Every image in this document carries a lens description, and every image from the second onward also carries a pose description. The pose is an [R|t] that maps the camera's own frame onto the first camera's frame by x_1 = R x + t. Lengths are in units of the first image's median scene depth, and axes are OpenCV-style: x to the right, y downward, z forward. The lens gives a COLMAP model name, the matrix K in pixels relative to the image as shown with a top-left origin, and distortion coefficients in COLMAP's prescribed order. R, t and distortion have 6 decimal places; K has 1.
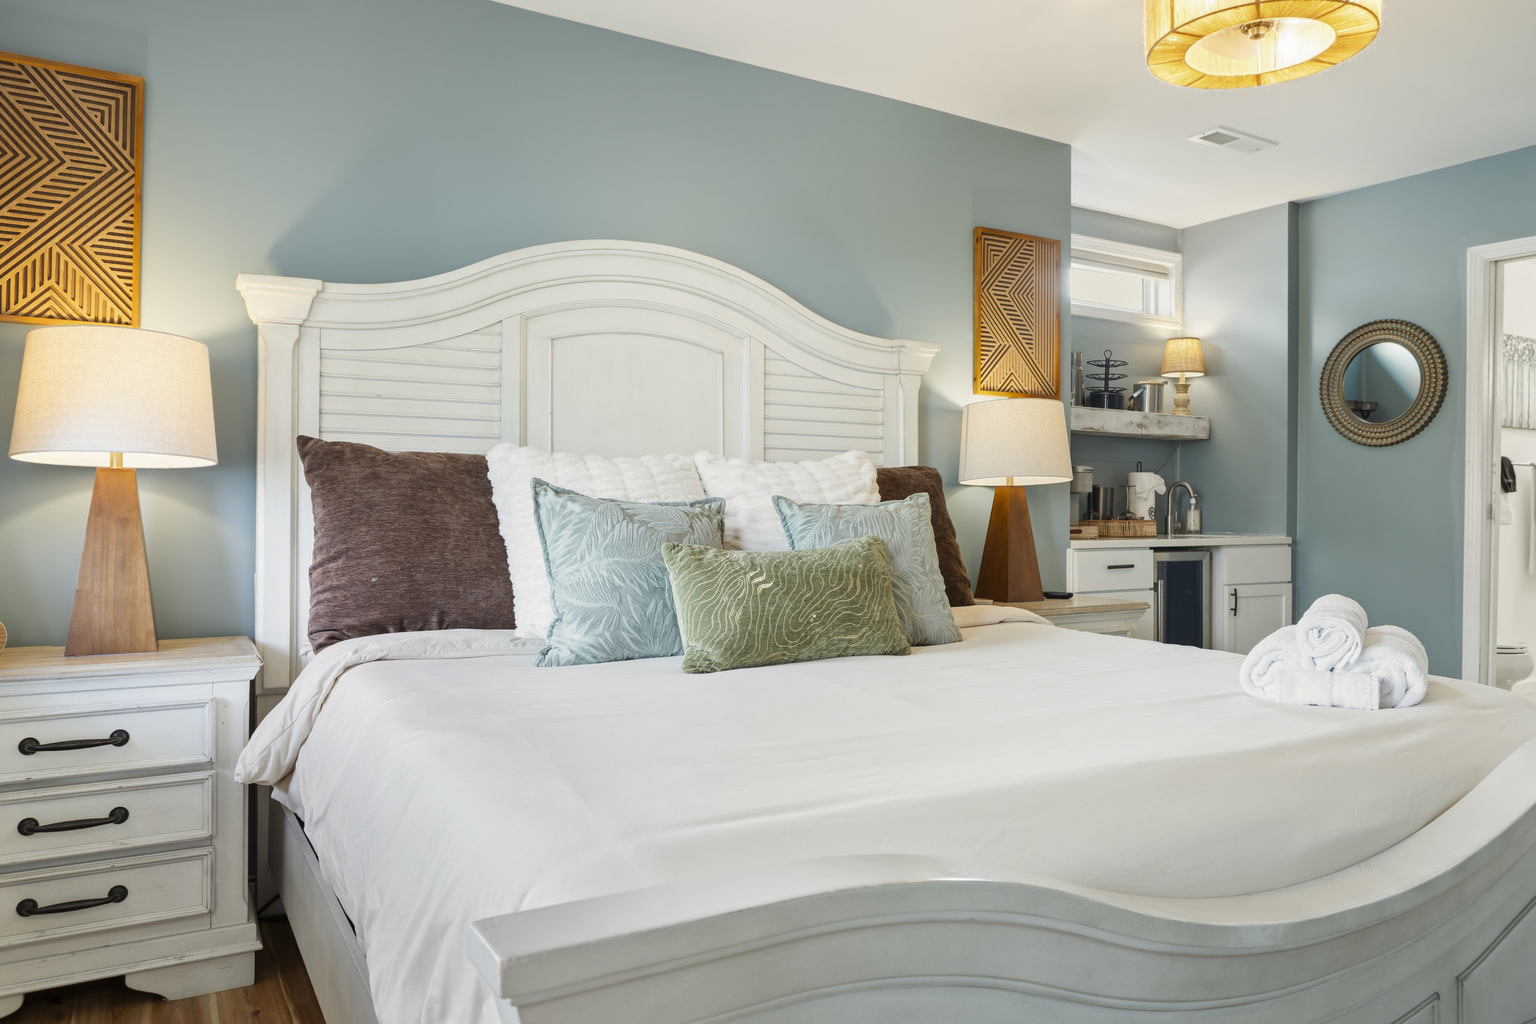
lens RADIAL K [[1070.0, 0, 768.0], [0, 1070.0, 512.0], [0, 0, 1]] dist [0.001804, -0.101663]
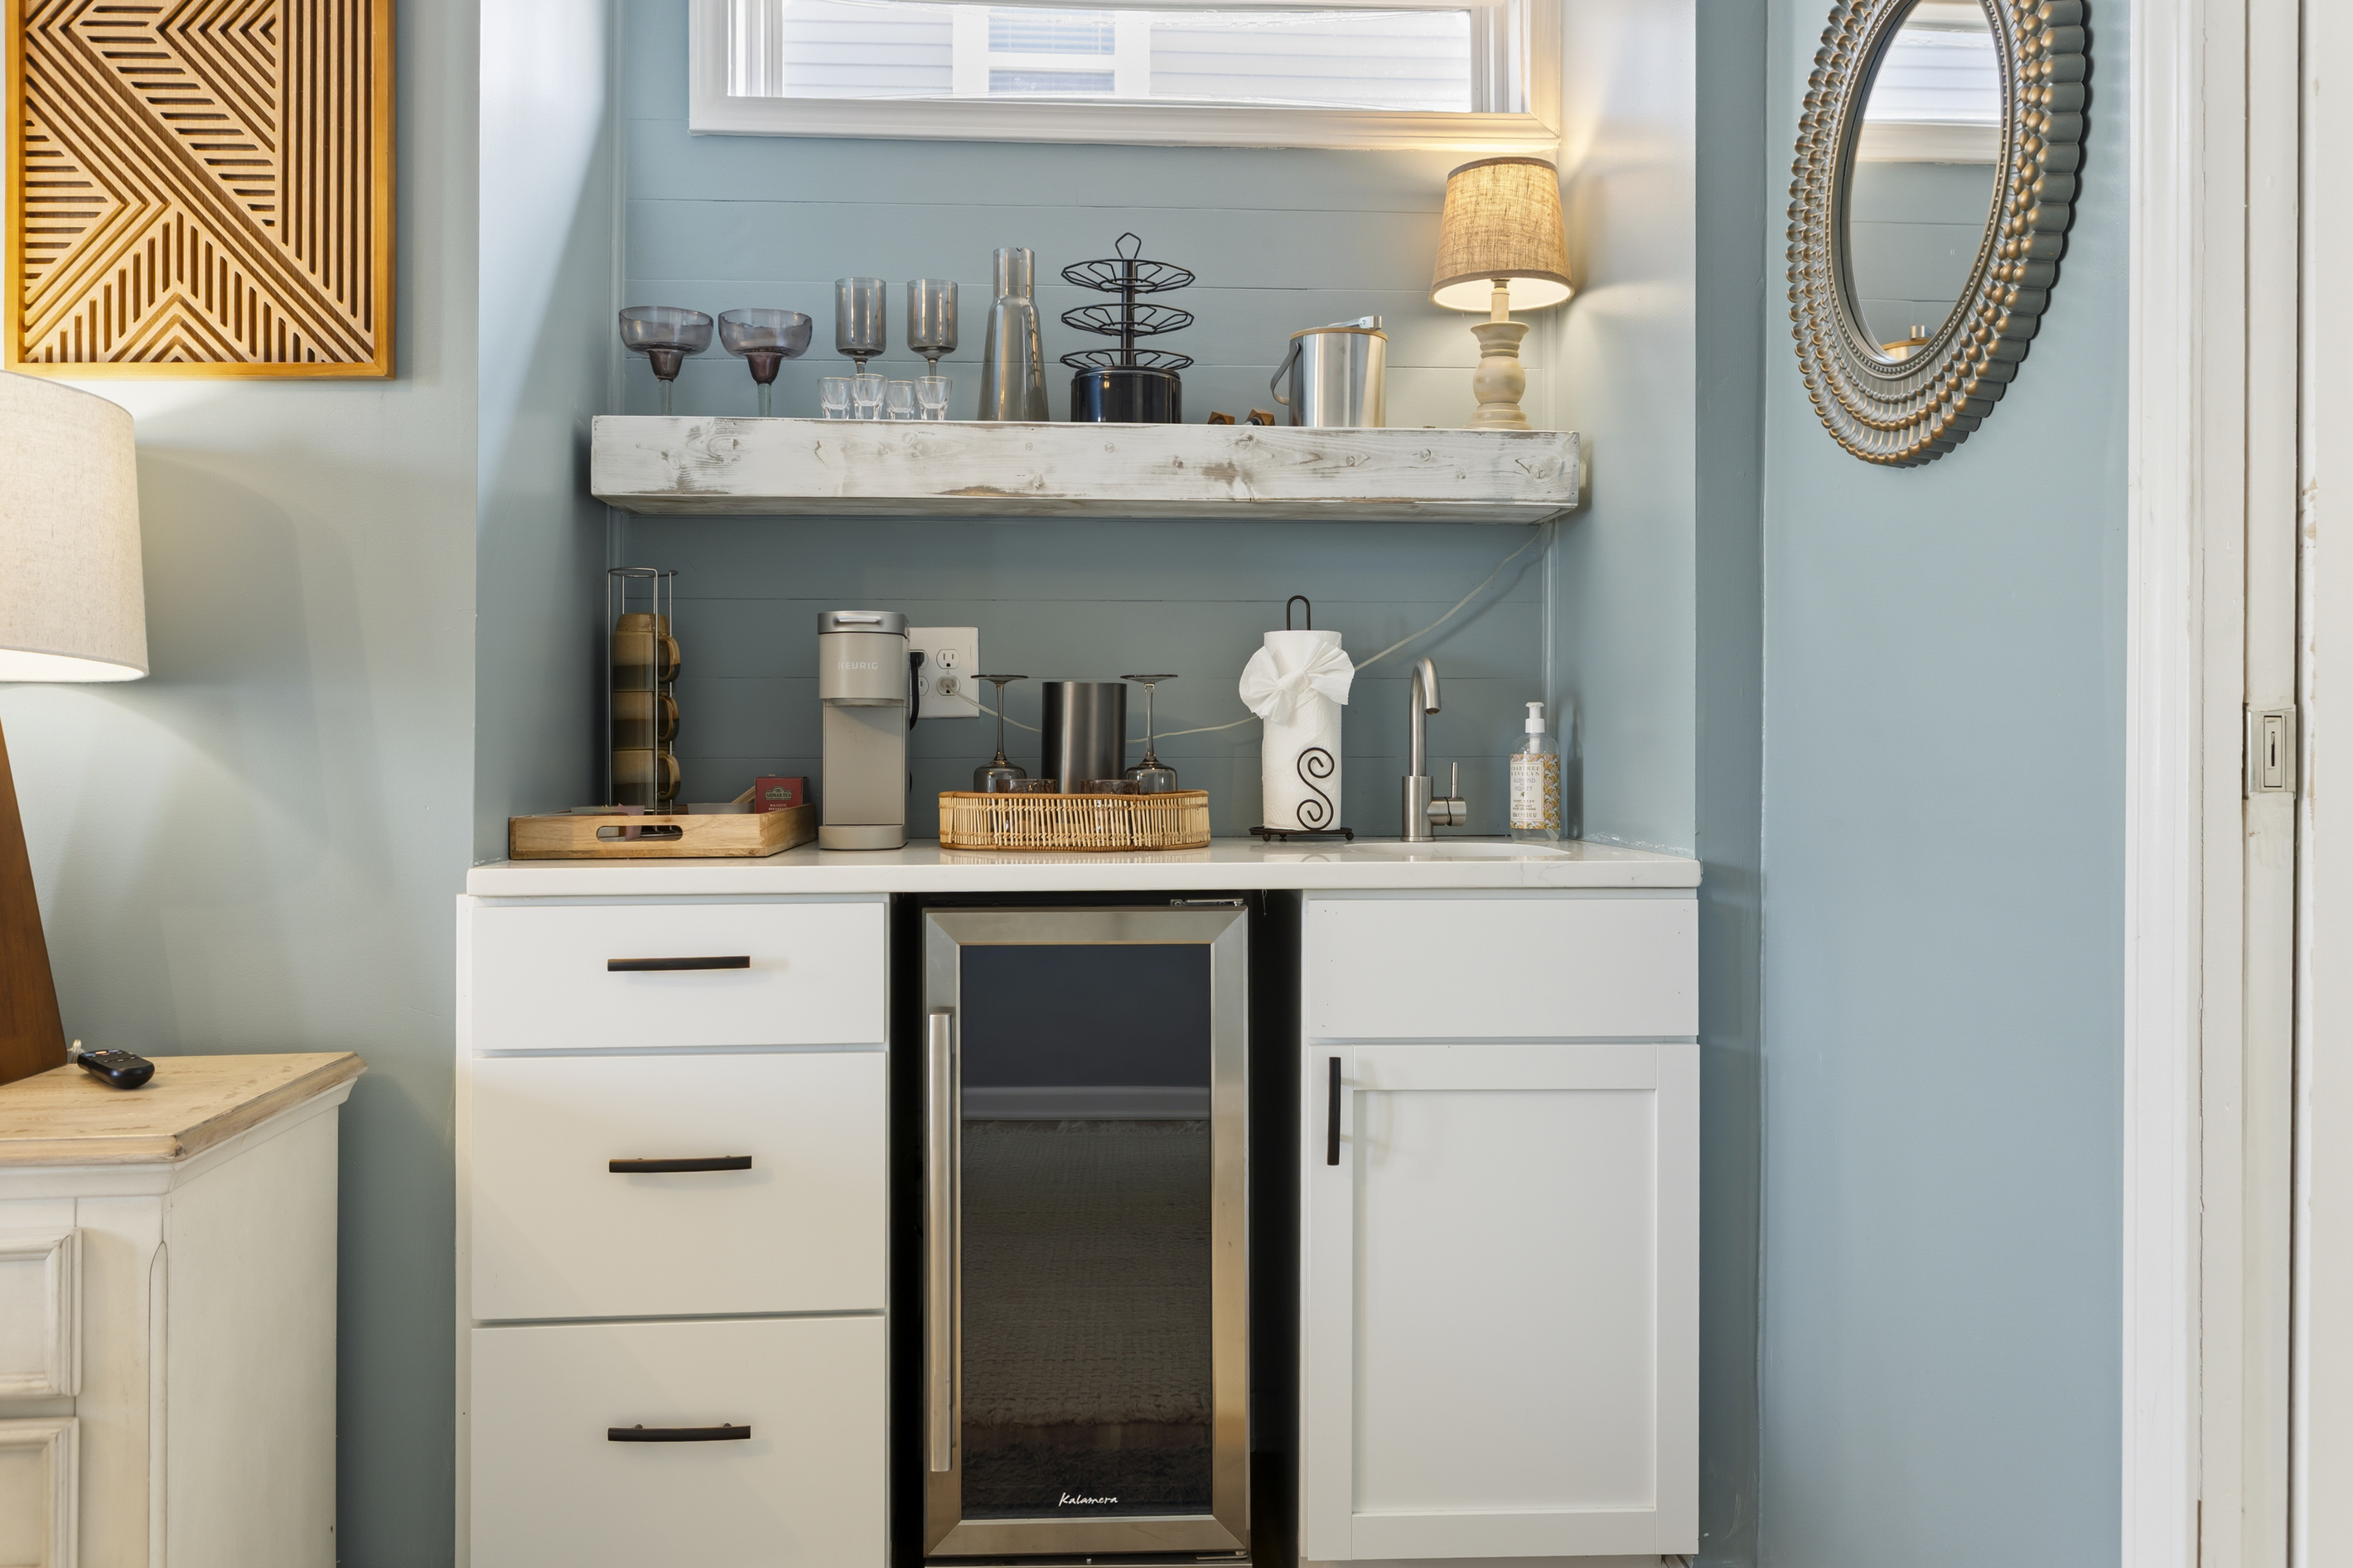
lens RADIAL K [[1812.5, 0, 1176.5], [0, 1812.5, 784.0], [0, 0, 1]] dist [-0.013681, -0.005304]
pose [[0.891613, -0.004181, -0.452778, 0.559163], [0.006504, 0.999972, 0.003574, 0.003289], [0.452751, -0.006132, 0.891616, 0.544800]]
